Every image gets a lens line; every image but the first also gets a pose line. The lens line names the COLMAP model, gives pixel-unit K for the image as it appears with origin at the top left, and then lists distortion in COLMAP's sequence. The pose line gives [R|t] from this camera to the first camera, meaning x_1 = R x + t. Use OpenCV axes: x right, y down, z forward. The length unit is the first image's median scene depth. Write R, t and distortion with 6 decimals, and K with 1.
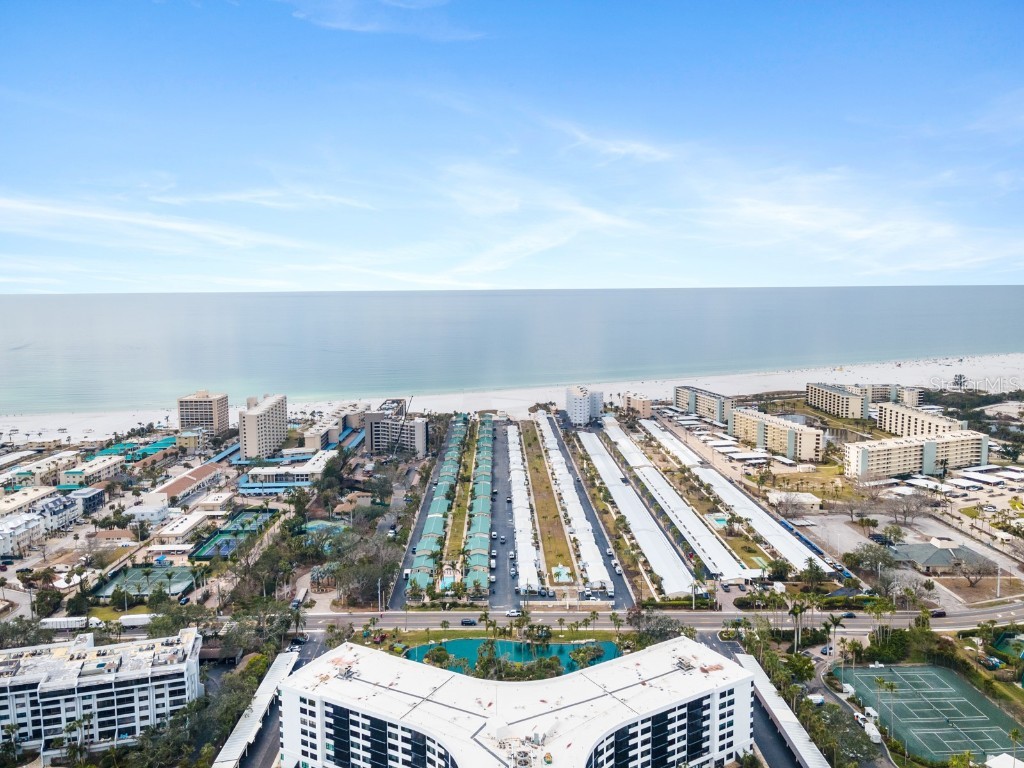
lens RADIAL K [[754.3, 0, 512.0], [0, 754.3, 384.0], [0, 0, 1]] dist [0.053810, -0.021992]
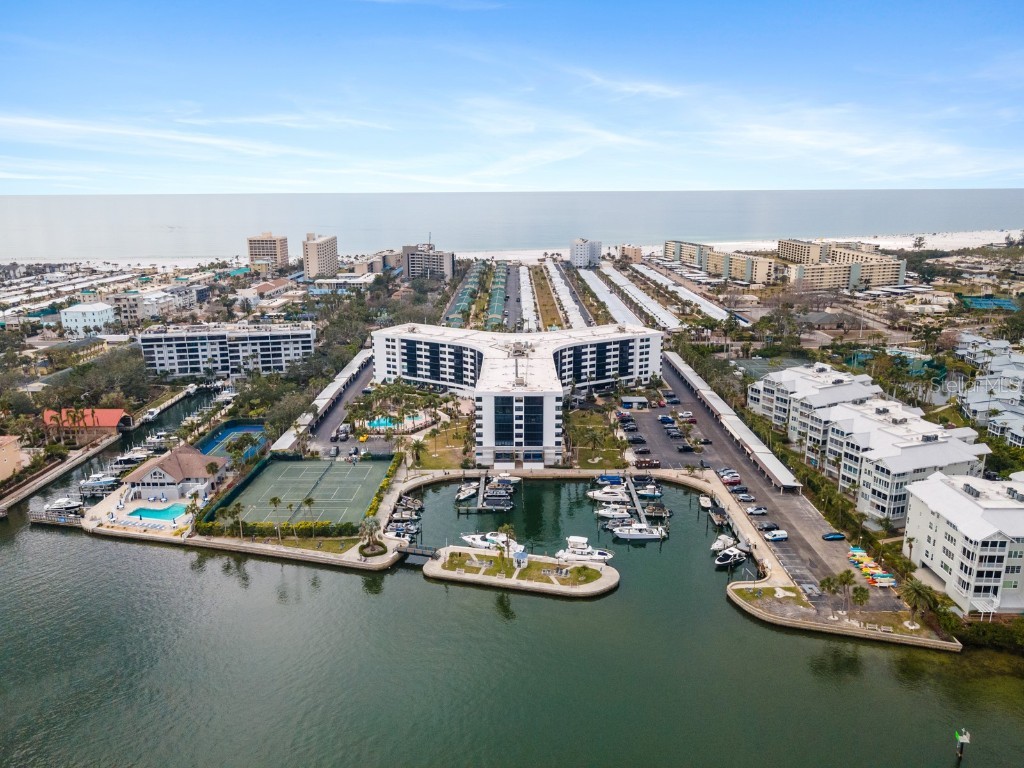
lens RADIAL K [[754.3, 0, 512.0], [0, 754.3, 384.0], [0, 0, 1]] dist [0.053810, -0.021992]
pose [[0.999658, 0.014323, -0.021886, 0.030740], [-0.011801, 0.993714, 0.111328, 0.299402], [0.023343, -0.111031, 0.993543, -0.585886]]
